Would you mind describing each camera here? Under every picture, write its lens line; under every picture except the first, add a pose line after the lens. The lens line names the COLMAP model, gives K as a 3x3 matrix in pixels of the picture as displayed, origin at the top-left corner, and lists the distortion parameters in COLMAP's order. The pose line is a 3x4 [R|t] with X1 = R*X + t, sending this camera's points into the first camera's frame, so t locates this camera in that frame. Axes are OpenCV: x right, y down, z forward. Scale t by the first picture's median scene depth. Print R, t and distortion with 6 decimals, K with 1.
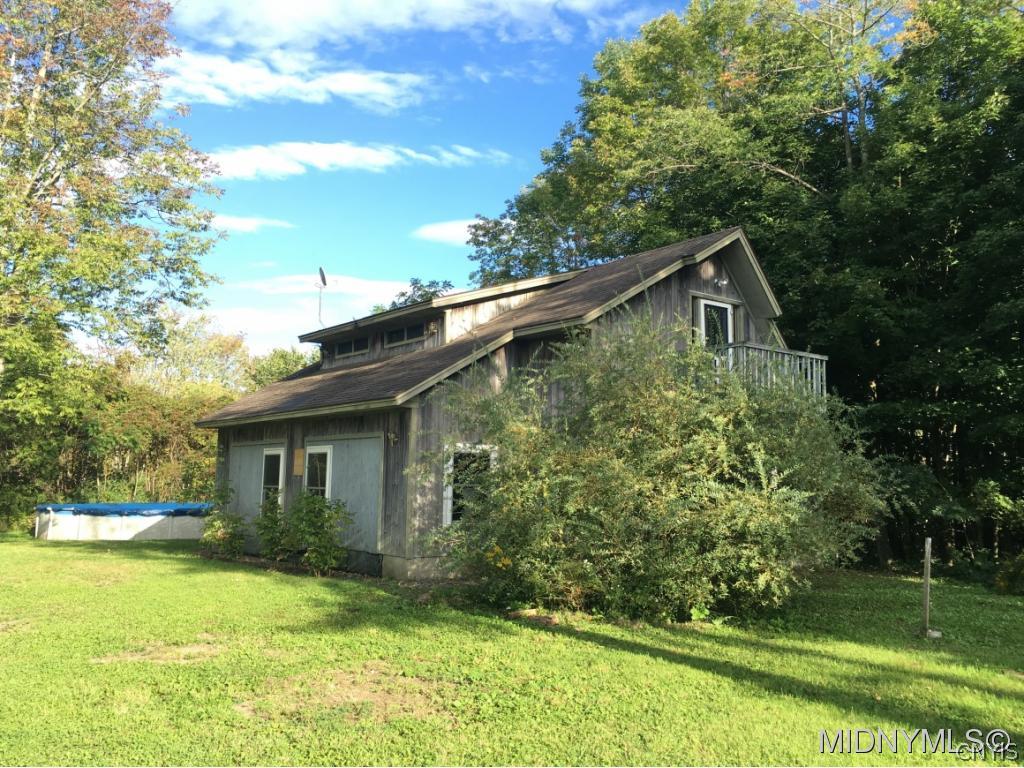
lens RADIAL K [[880.3, 0, 515.1], [0, 880.3, 386.1], [0, 0, 1]] dist [0.023673, -0.009340]
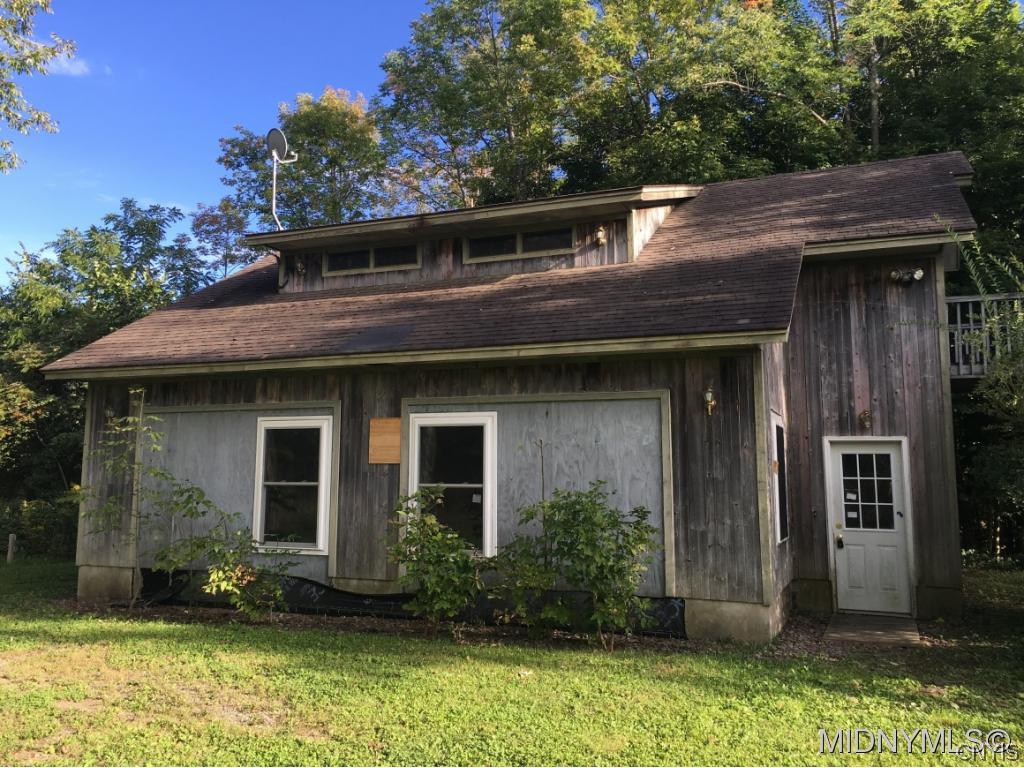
lens RADIAL K [[880.3, 0, 510.6], [0, 880.3, 379.0], [0, 0, 1]] dist [0.023673, -0.009340]
pose [[0.869659, 0.044155, 0.491674, -0.440734], [-0.046169, 0.998901, -0.008043, 0.044756], [-0.491489, -0.015705, 0.870742, 0.446417]]
